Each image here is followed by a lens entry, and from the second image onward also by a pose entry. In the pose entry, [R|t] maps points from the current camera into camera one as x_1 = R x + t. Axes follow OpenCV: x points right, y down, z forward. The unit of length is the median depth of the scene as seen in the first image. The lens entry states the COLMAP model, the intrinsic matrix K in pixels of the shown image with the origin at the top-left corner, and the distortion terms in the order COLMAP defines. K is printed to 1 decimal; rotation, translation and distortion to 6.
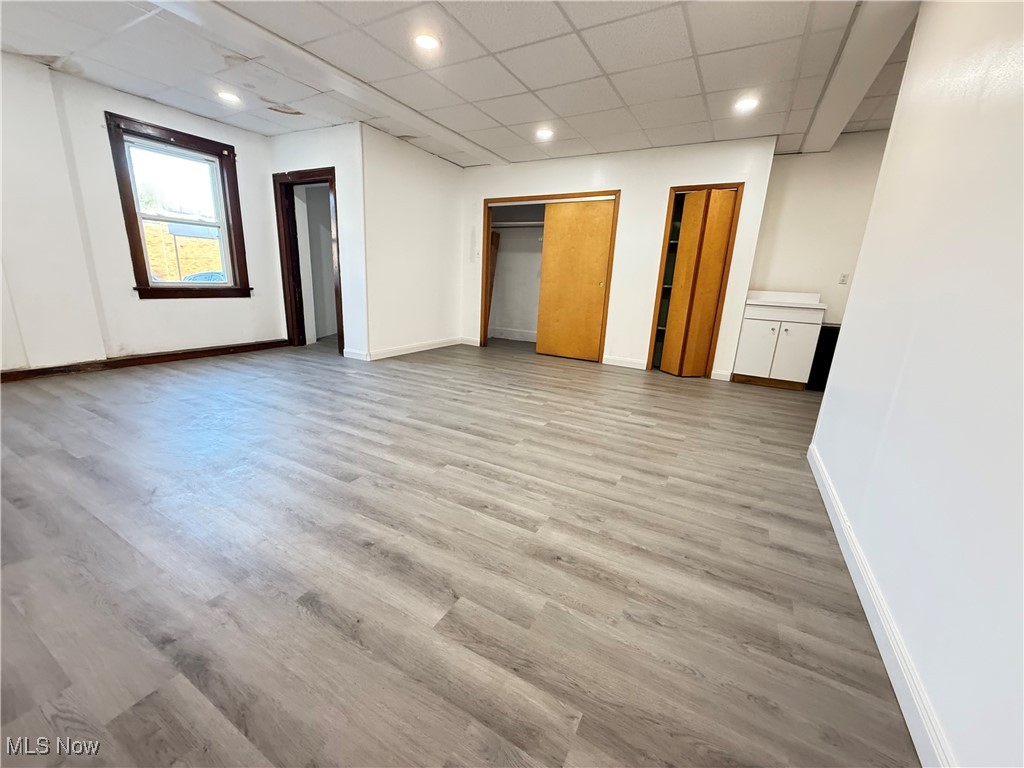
lens RADIAL K [[409.2, 0, 508.1], [0, 409.2, 381.4], [0, 0, 1]] dist [0.001018, -0.000078]
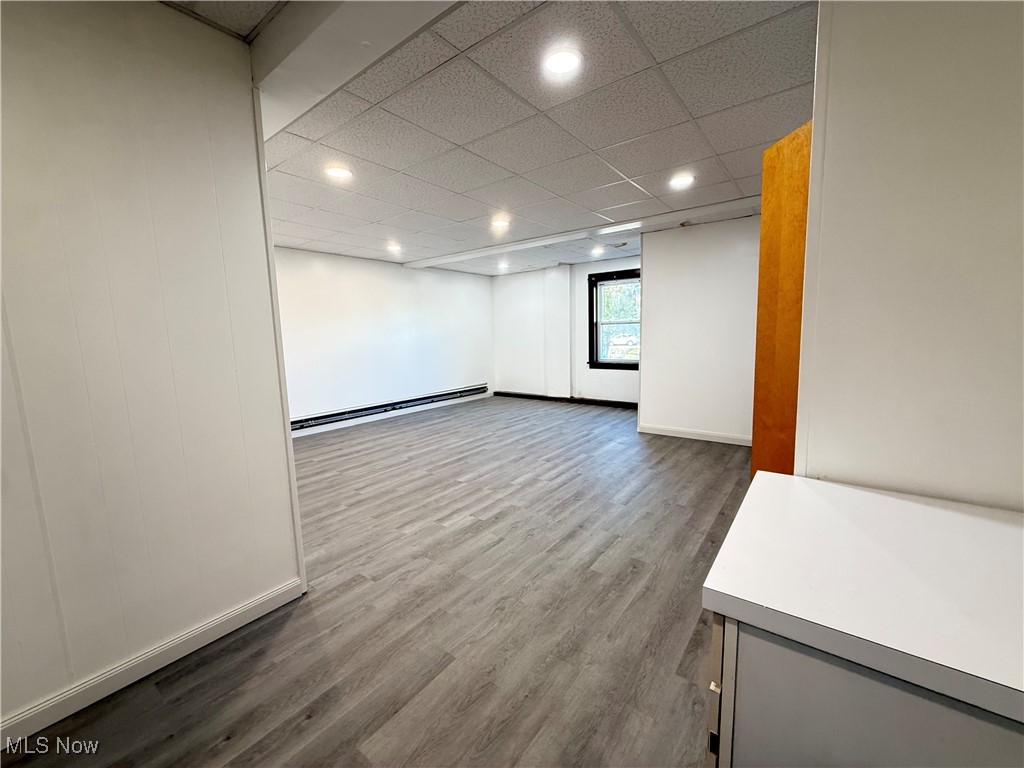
lens RADIAL K [[409.2, 0, 508.5], [0, 409.2, 384.7], [0, 0, 1]] dist [0.001018, -0.000078]
pose [[-0.147960, 0.087916, -0.985078, 1.276806], [-0.223378, 0.967331, 0.119884, -0.364856], [0.963437, 0.237783, -0.123488, 1.224431]]
